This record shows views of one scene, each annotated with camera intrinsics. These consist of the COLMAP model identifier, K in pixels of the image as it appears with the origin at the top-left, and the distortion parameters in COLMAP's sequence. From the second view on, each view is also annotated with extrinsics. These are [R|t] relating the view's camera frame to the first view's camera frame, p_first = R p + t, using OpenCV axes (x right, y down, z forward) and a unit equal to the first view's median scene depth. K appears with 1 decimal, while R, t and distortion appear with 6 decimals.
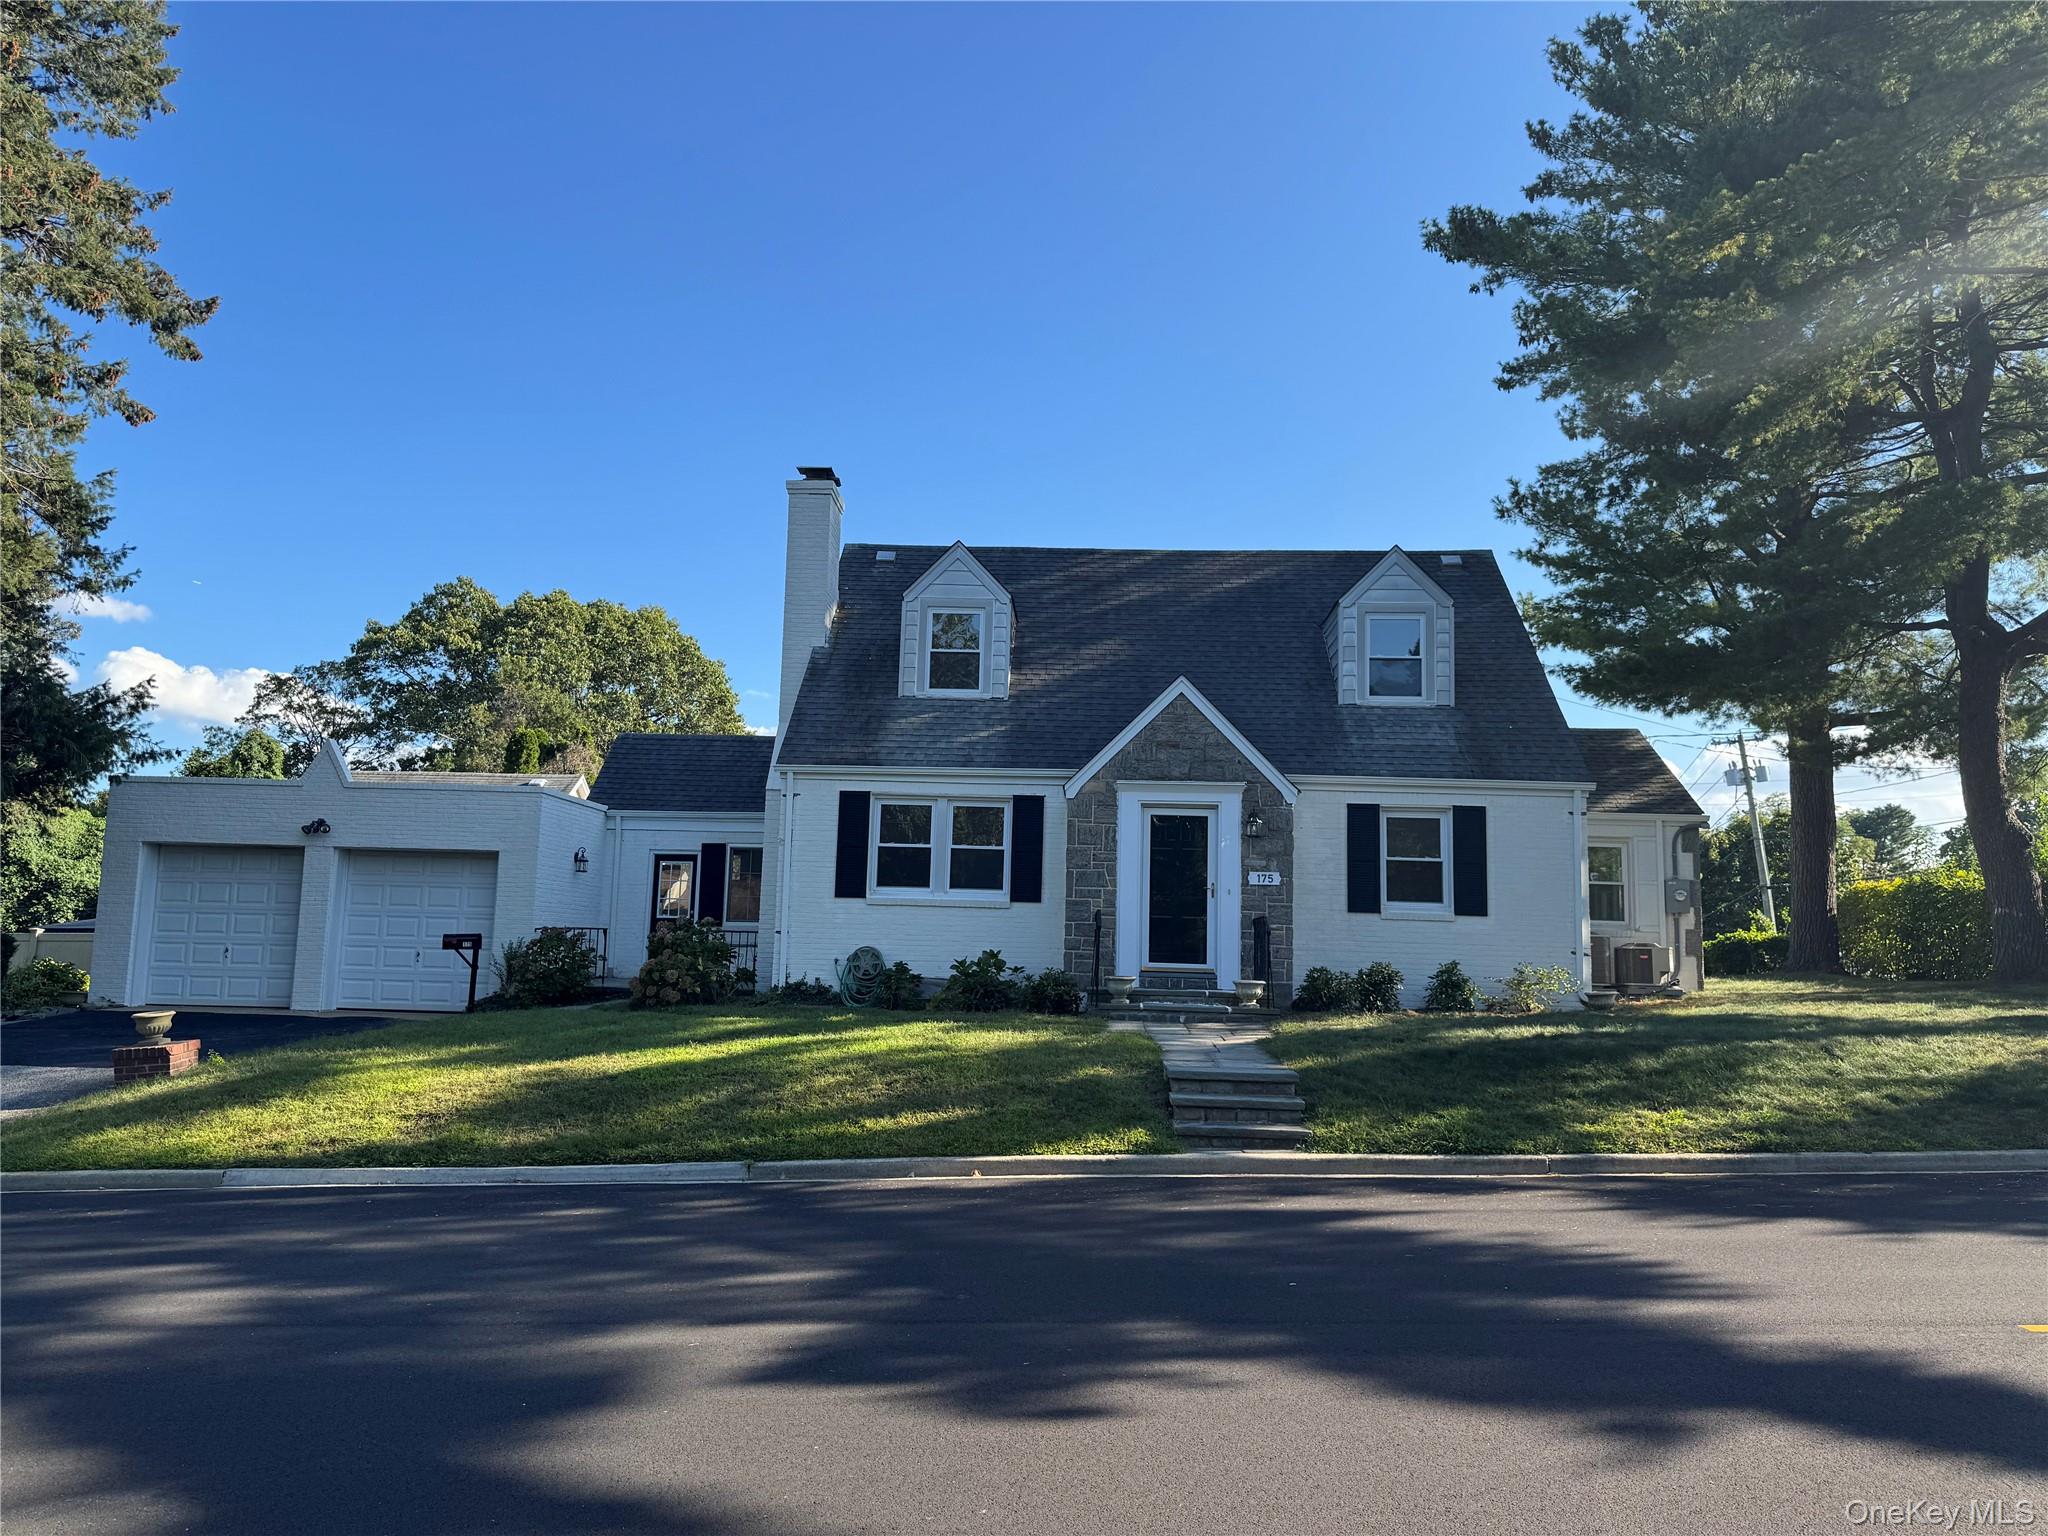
lens RADIAL K [[1434.2, 0, 1024.0], [0, 1434.2, 768.0], [0, 0, 1]] dist [0.125295, -0.208177]
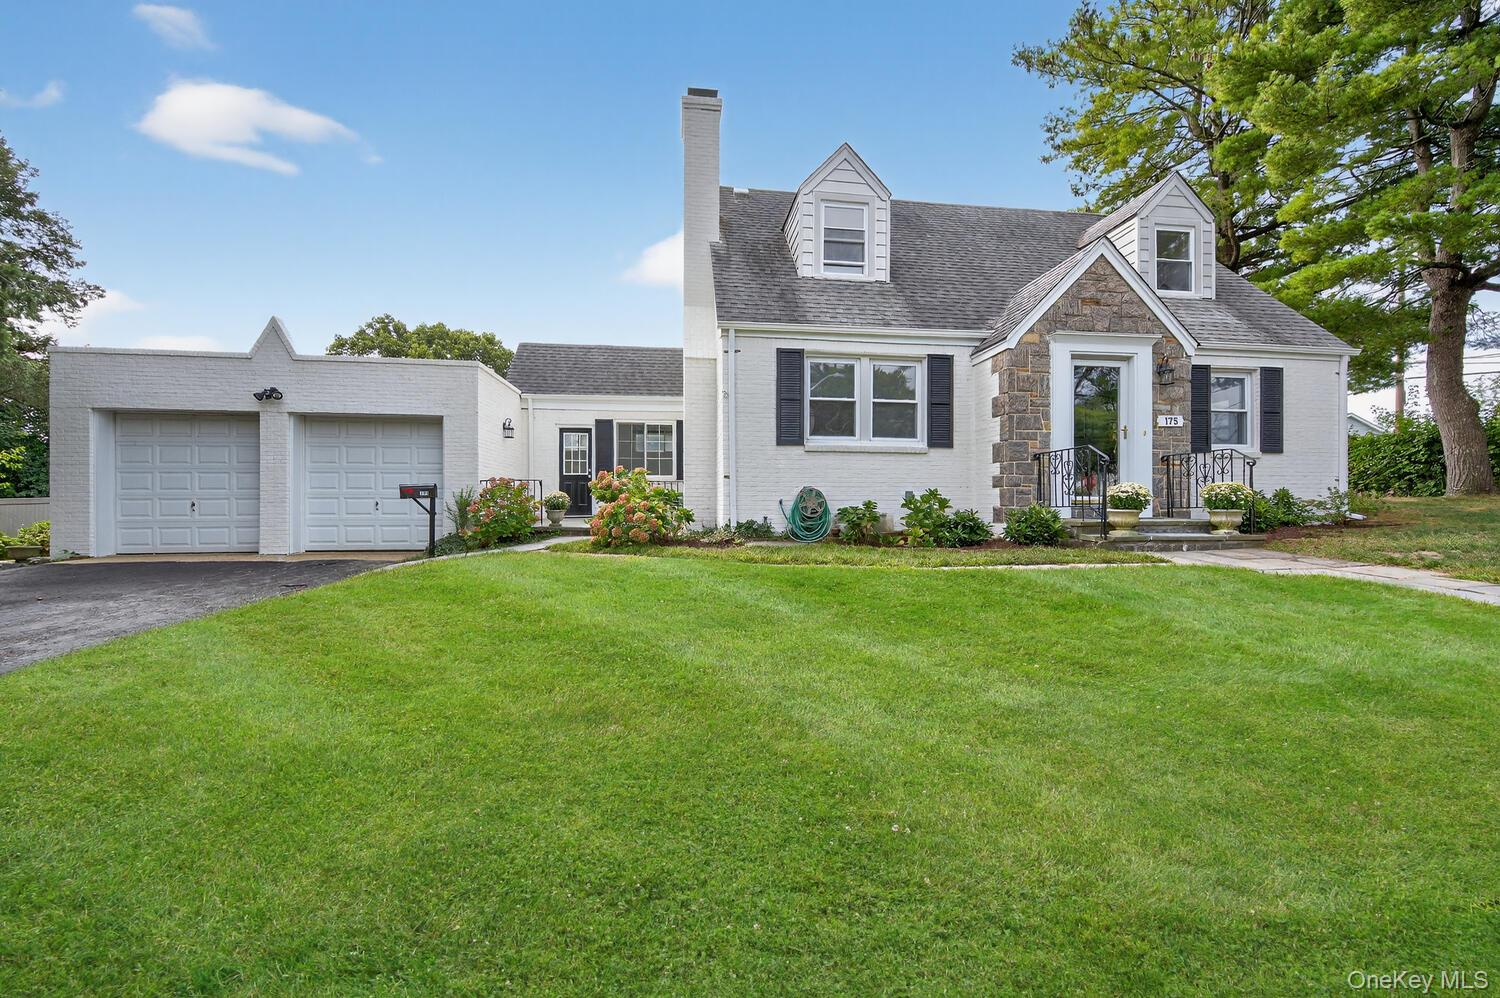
lens RADIAL K [[585.3, 0, 753.4], [0, 585.3, 501.0], [0, 0, 1]] dist [0.004772, -0.001994]
pose [[0.984029, -0.025314, 0.176198, -0.227123], [0.001846, 0.991235, 0.132101, 0.072214], [-0.177997, -0.129666, 0.975451, 0.551067]]
